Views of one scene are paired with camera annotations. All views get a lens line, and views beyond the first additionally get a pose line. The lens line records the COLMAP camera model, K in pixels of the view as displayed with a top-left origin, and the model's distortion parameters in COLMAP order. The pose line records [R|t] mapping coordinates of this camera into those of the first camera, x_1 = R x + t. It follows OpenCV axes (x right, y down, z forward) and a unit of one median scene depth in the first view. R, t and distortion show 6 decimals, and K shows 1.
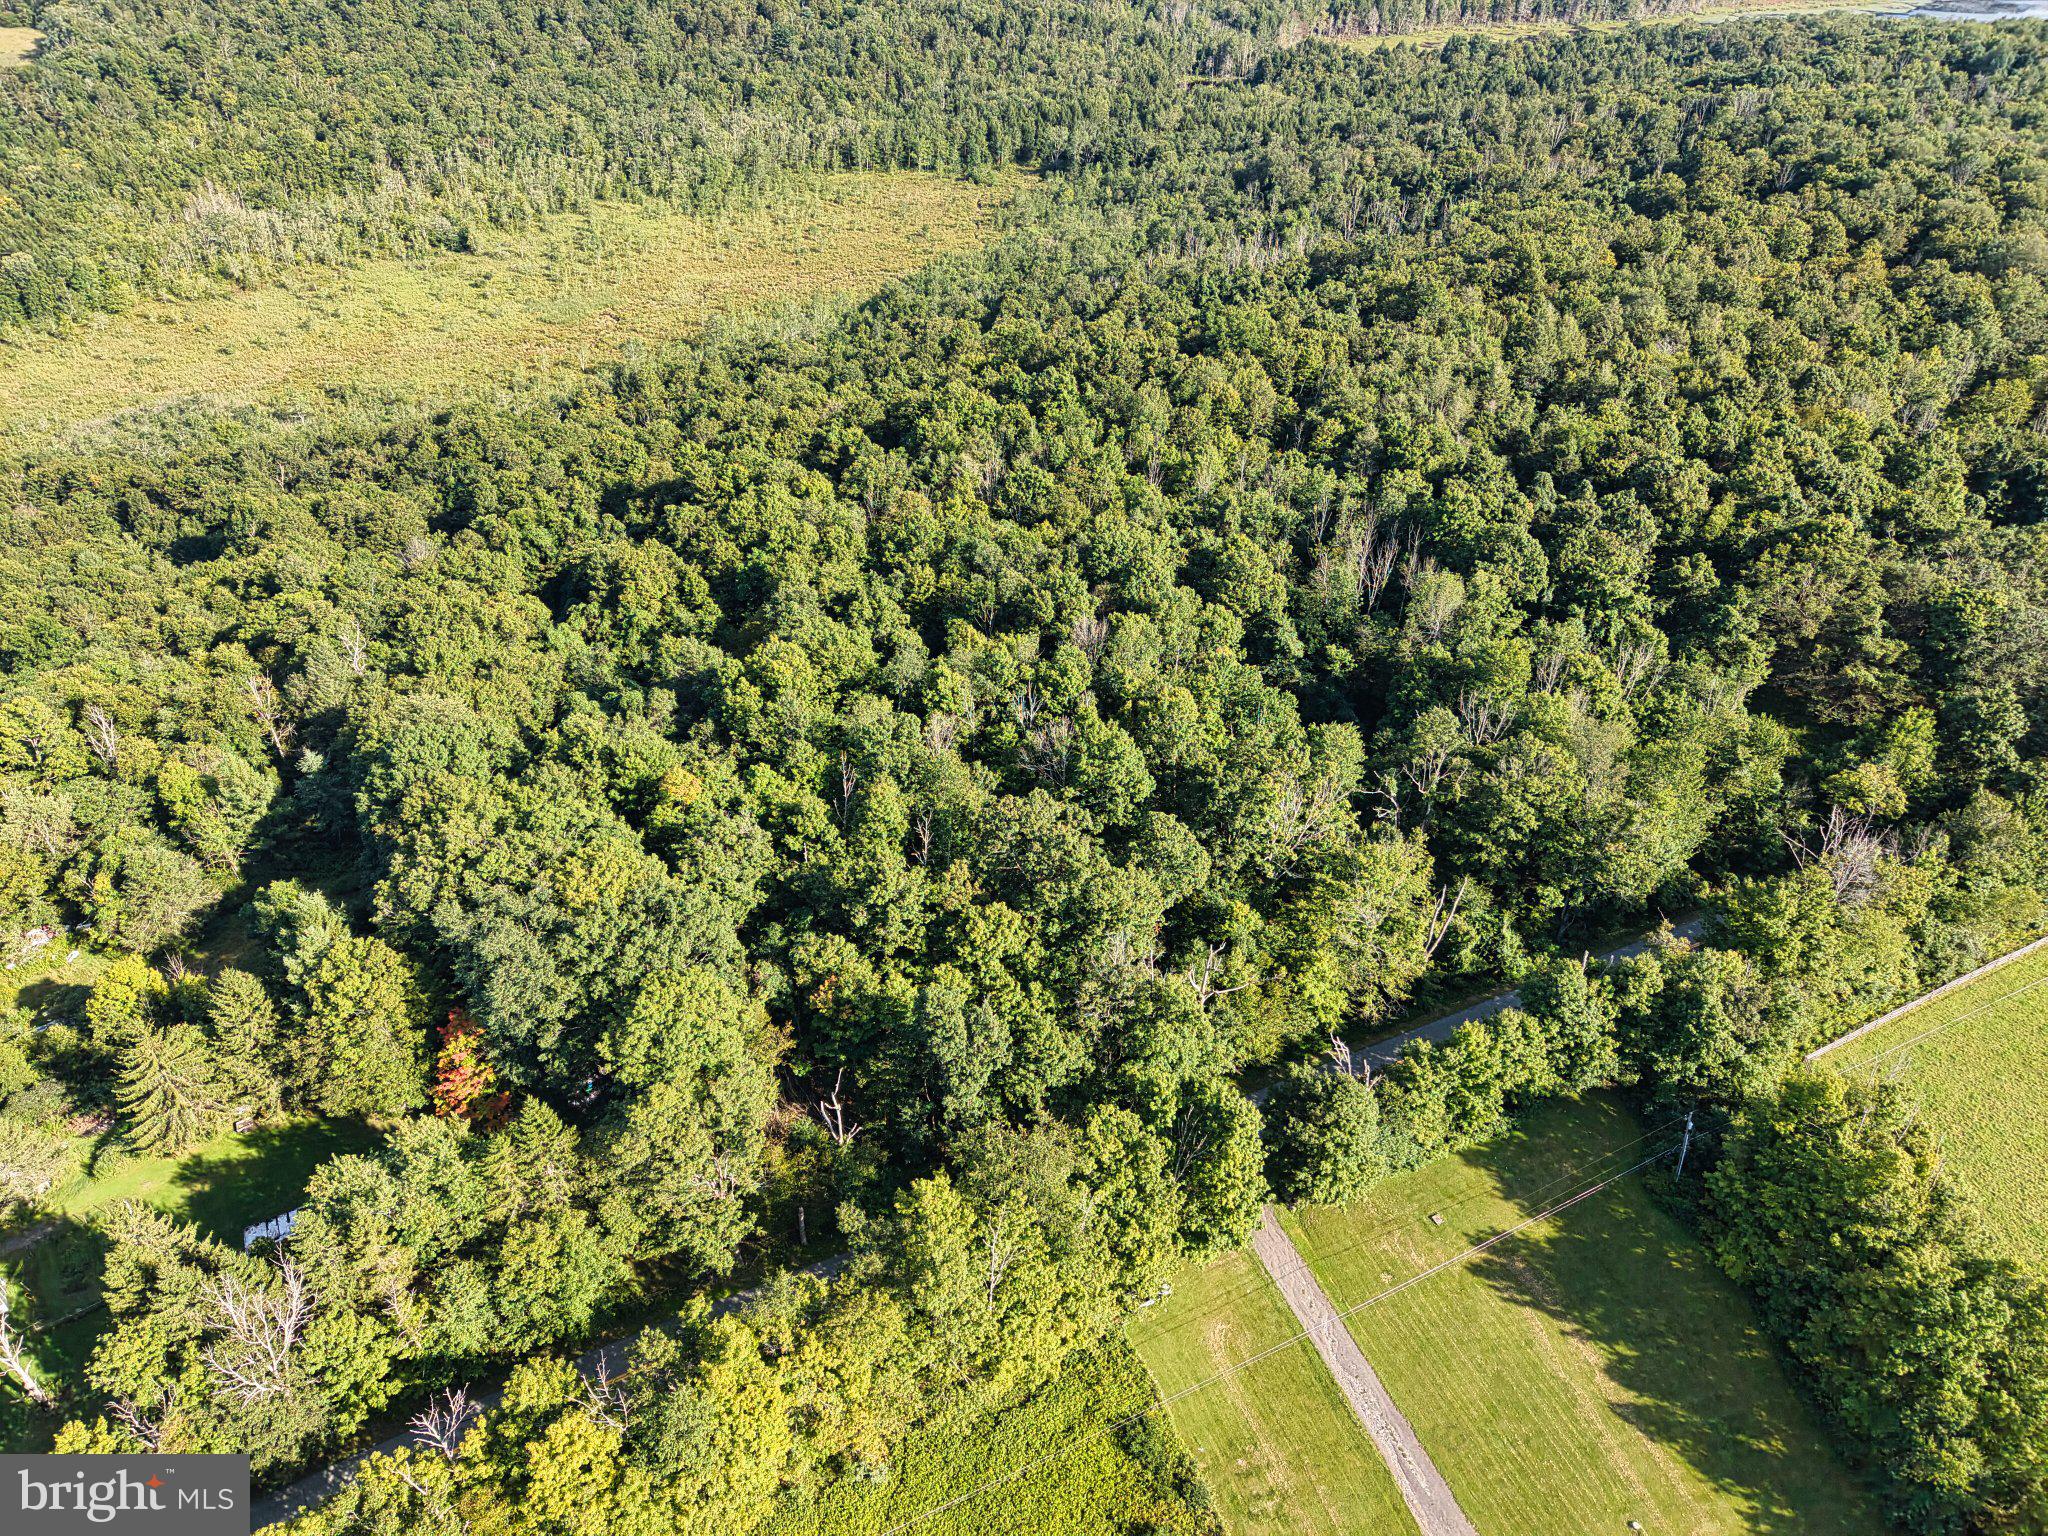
lens RADIAL K [[1355.8, 0, 1019.7], [0, 1355.8, 758.8], [0, 0, 1]] dist [0.013866, -0.010619]
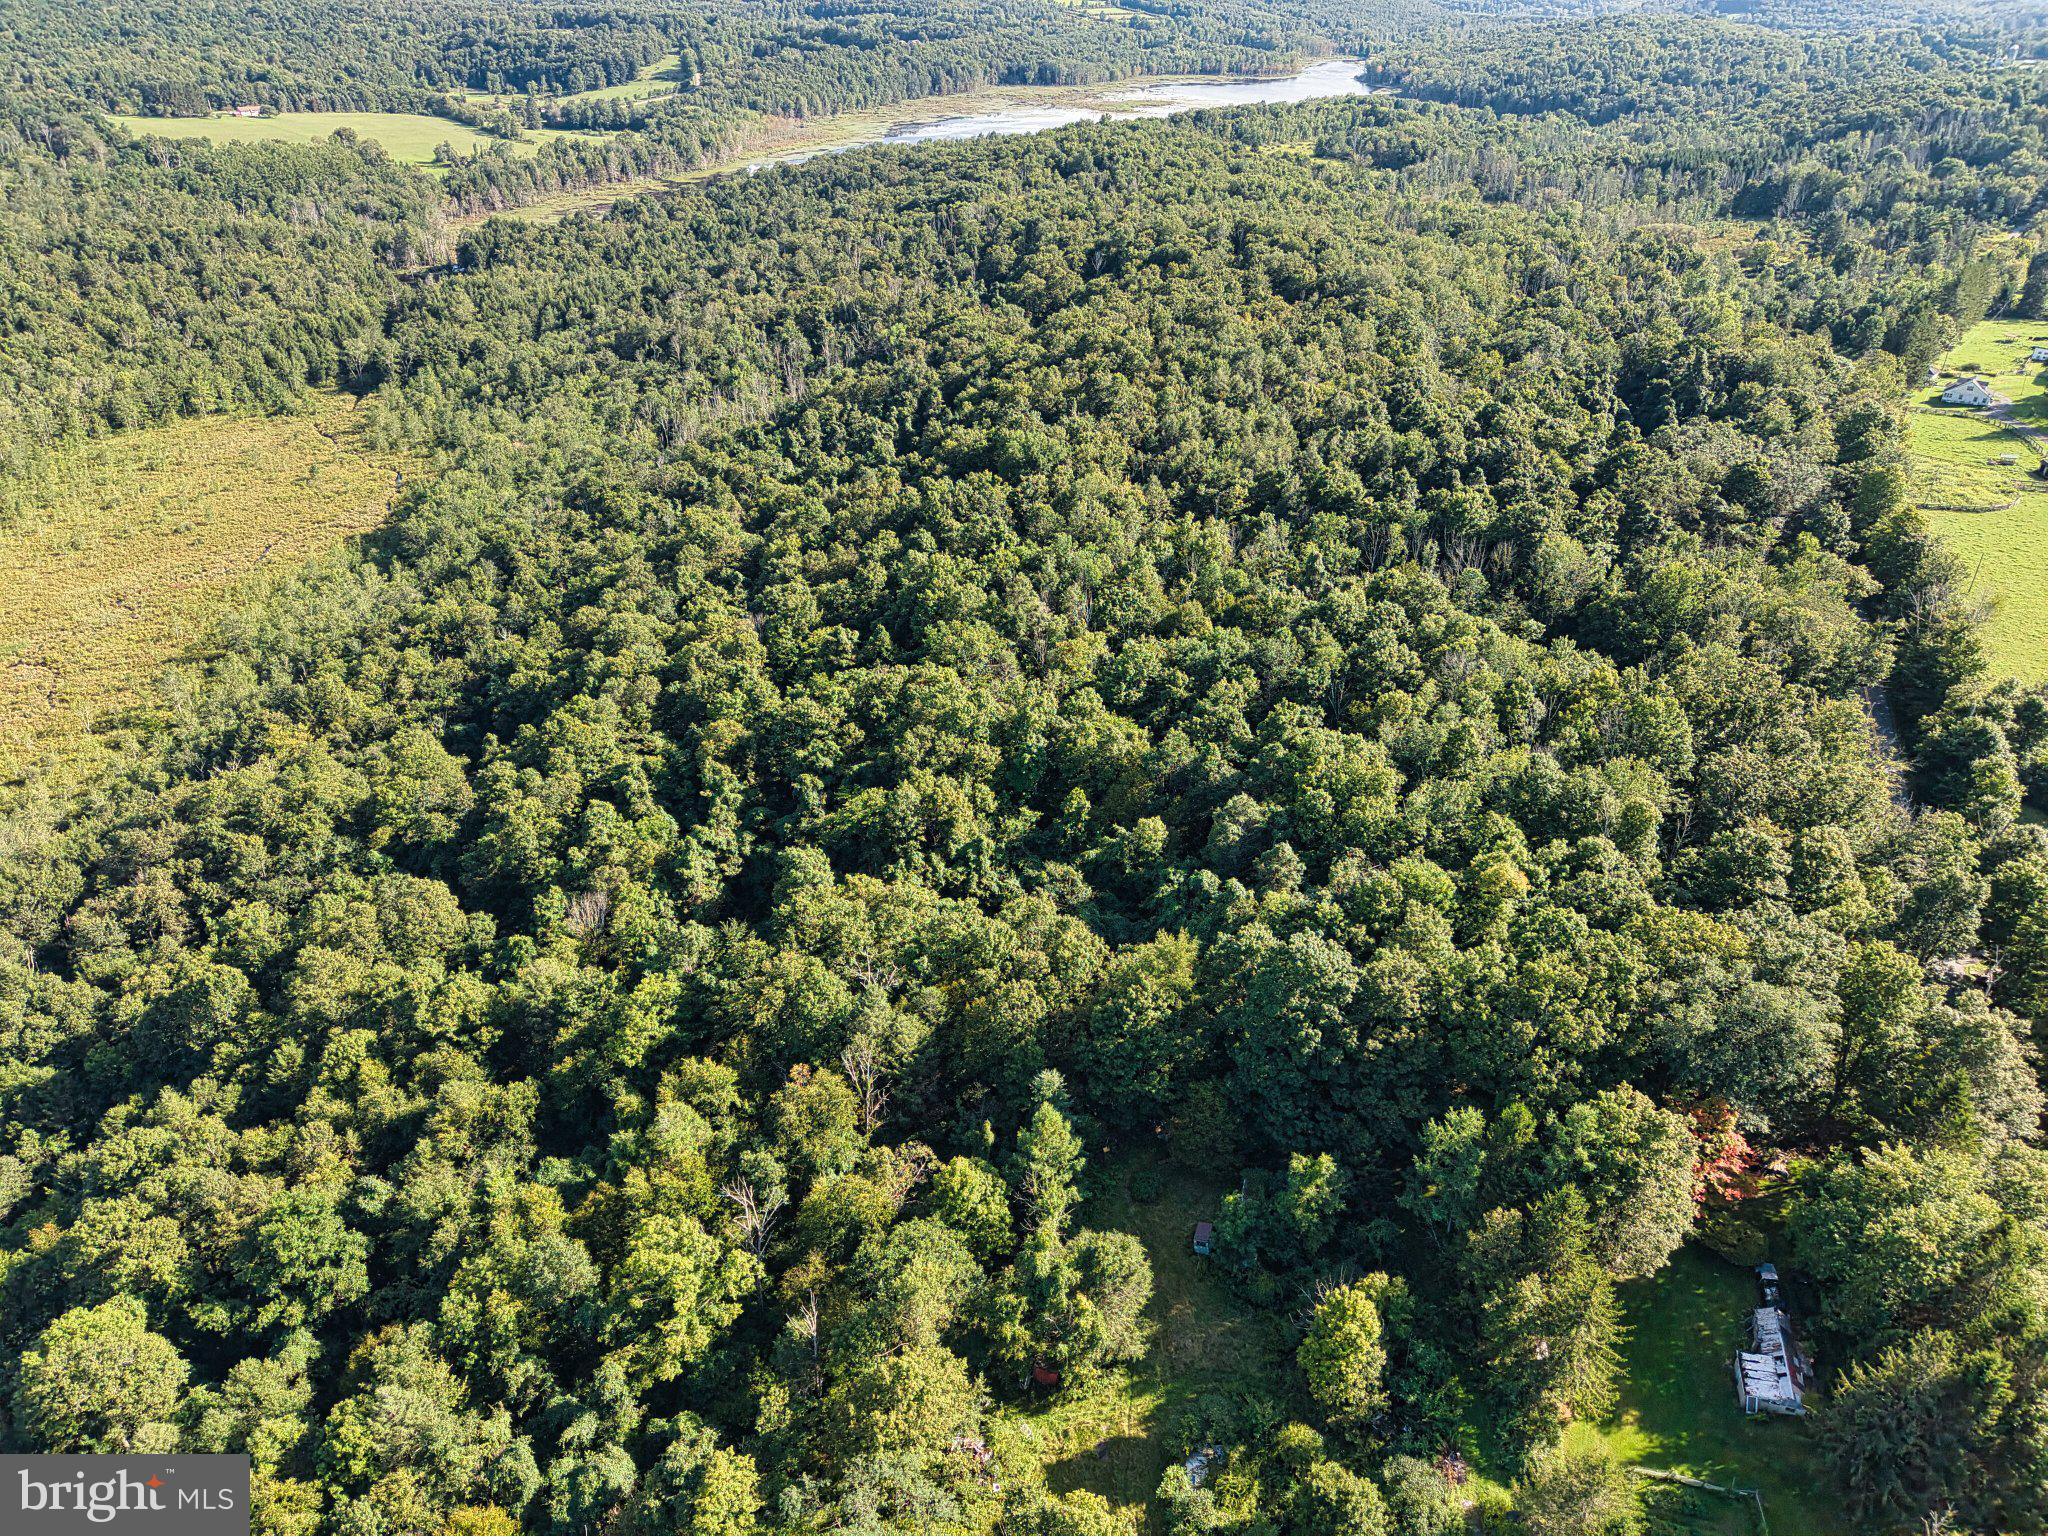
lens RADIAL K [[1355.8, 0, 1019.7], [0, 1355.8, 758.8], [0, 0, 1]] dist [0.013866, -0.010619]
pose [[0.743740, -0.355782, 0.565924, -0.840126], [0.408713, 0.911945, 0.036185, -0.197804], [-0.528966, 0.204388, 0.823663, 0.238759]]
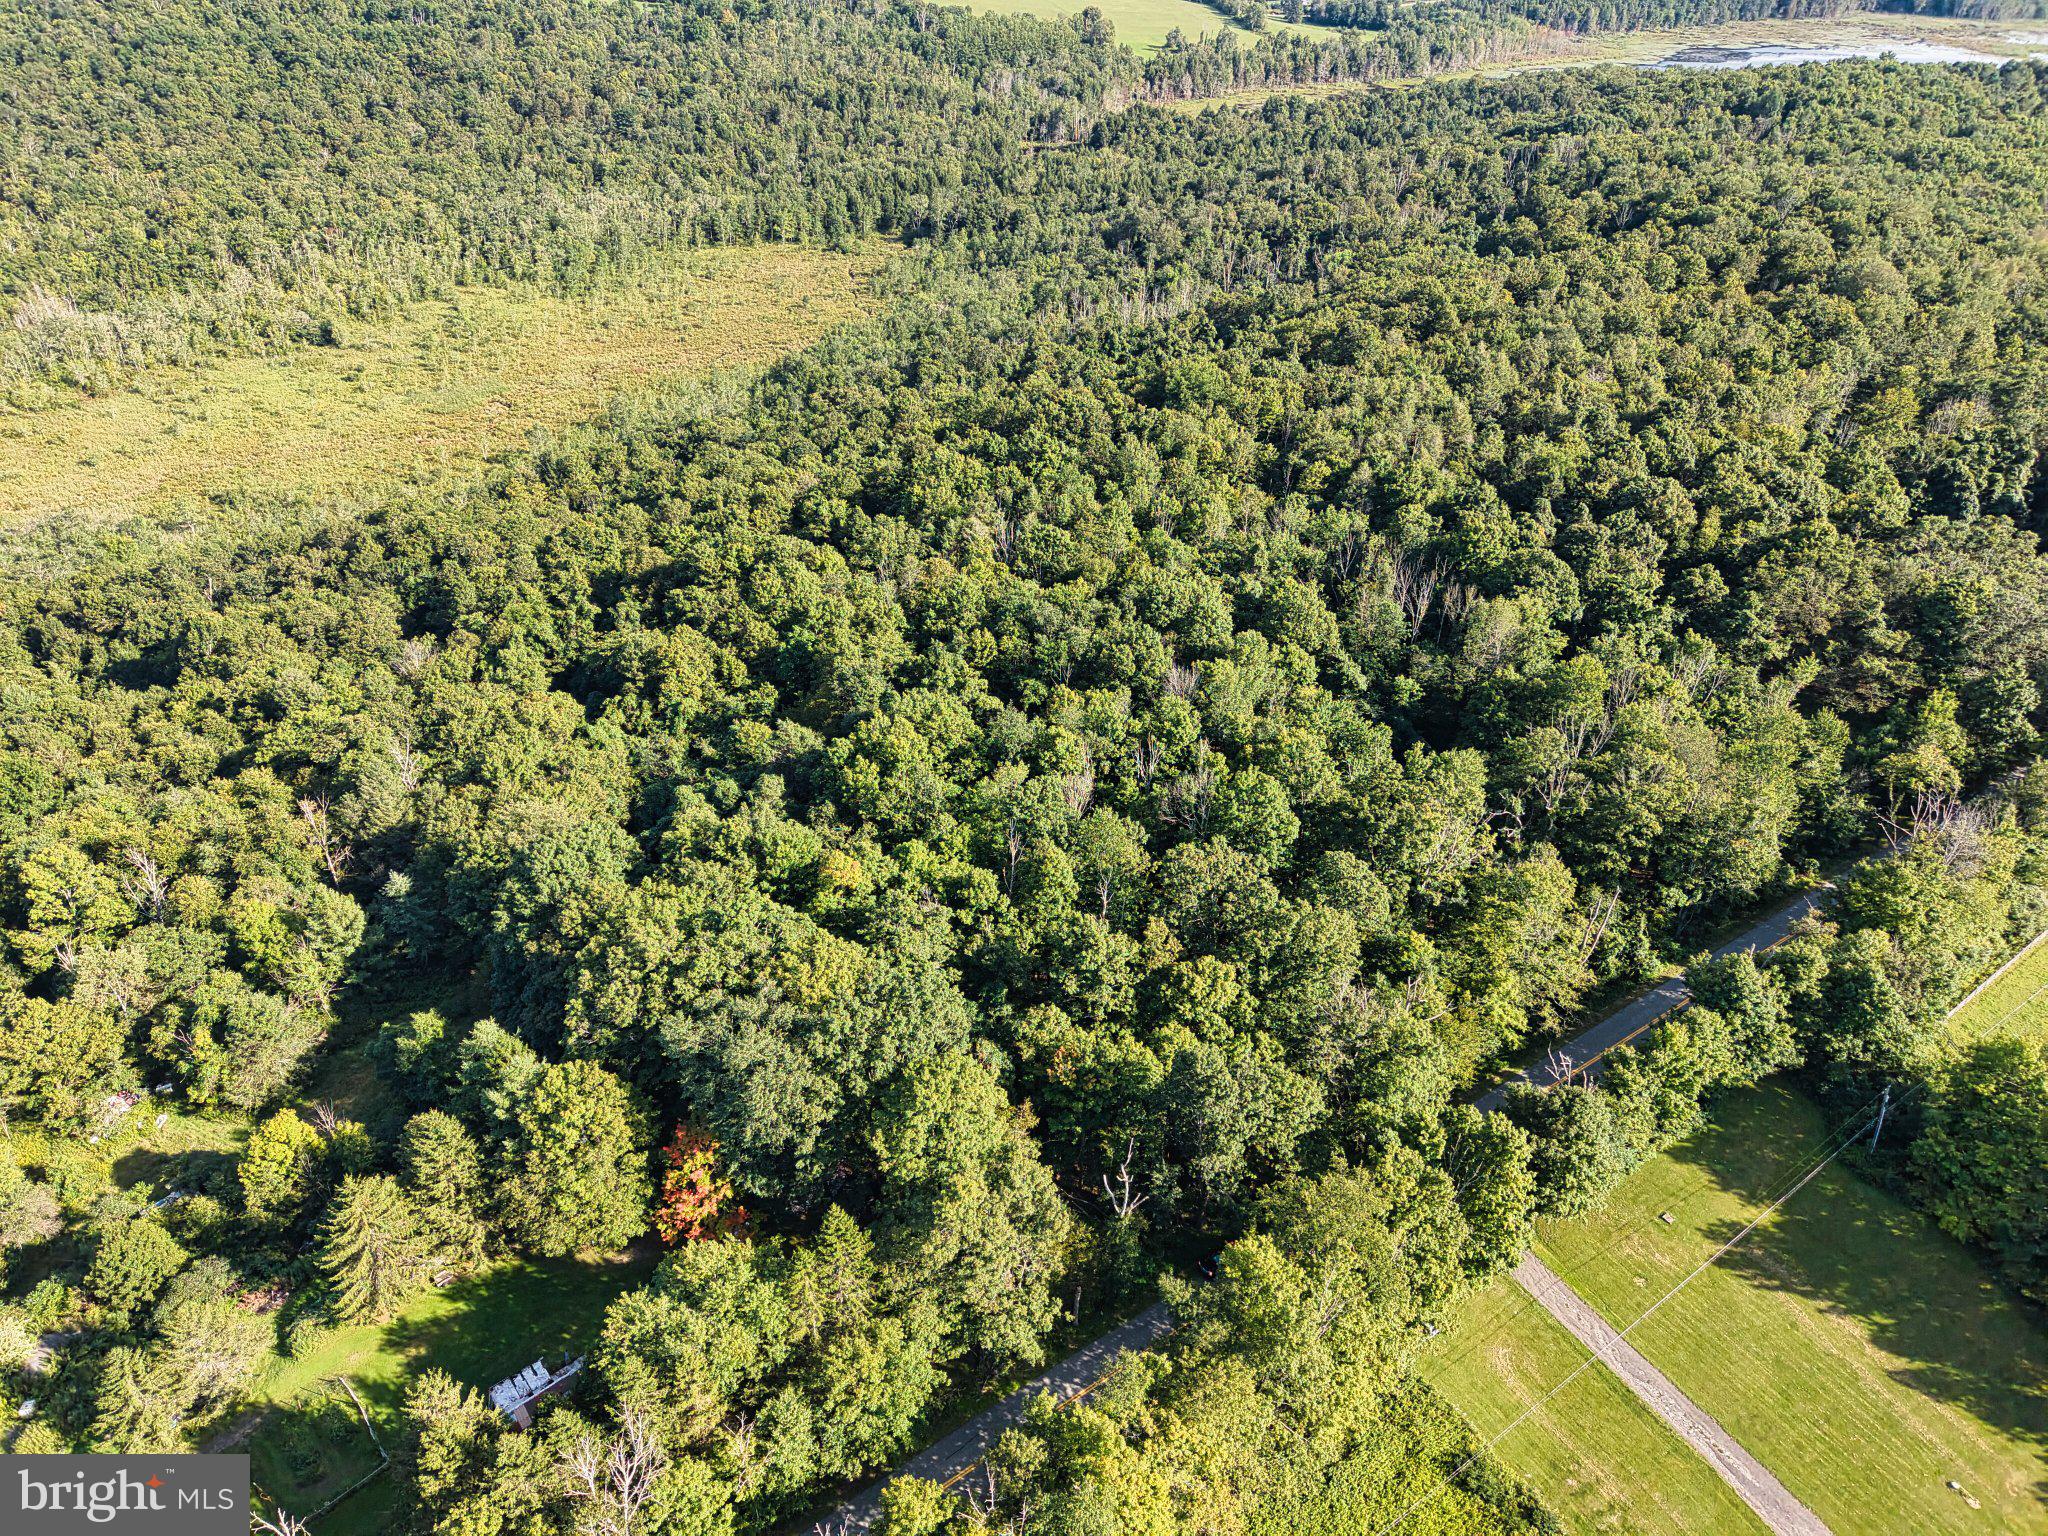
lens RADIAL K [[1355.8, 0, 1019.7], [0, 1355.8, 758.8], [0, 0, 1]] dist [0.013866, -0.010619]
pose [[0.989210, -0.086375, 0.118336, -0.176214], [0.091111, 0.995218, -0.035205, -0.010796], [-0.114729, 0.045606, 0.992349, 0.010237]]
